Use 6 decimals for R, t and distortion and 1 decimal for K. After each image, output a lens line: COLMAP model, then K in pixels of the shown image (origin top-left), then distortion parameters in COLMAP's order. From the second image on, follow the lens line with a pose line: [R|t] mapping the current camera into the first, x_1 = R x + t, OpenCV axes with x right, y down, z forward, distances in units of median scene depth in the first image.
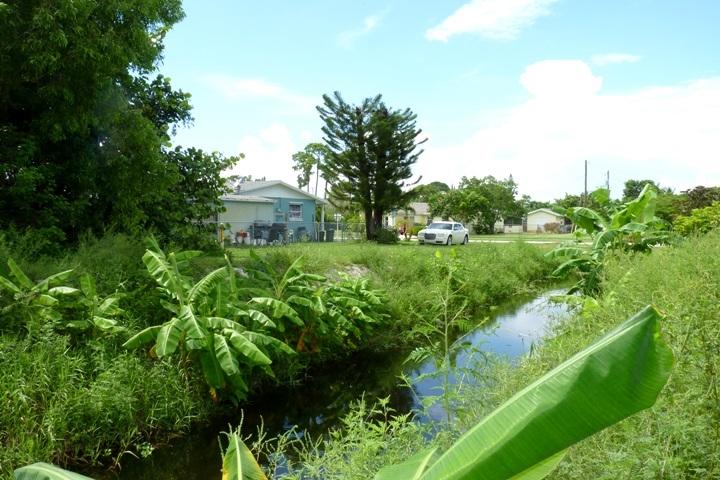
lens RADIAL K [[582.0, 0, 360.0], [0, 582.0, 240.0], [0, 0, 1]] dist [-0.011949, 0.002899]
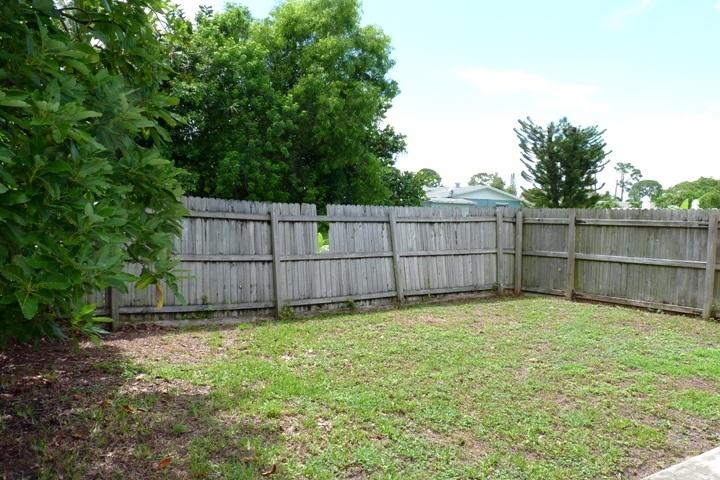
lens RADIAL K [[582.0, 0, 360.0], [0, 582.0, 240.0], [0, 0, 1]] dist [-0.011949, 0.002899]
pose [[0.903215, 0.037397, -0.427556, 0.258424], [-0.032213, 0.999294, 0.019355, -0.001142], [0.427977, -0.003709, 0.903782, -0.433299]]
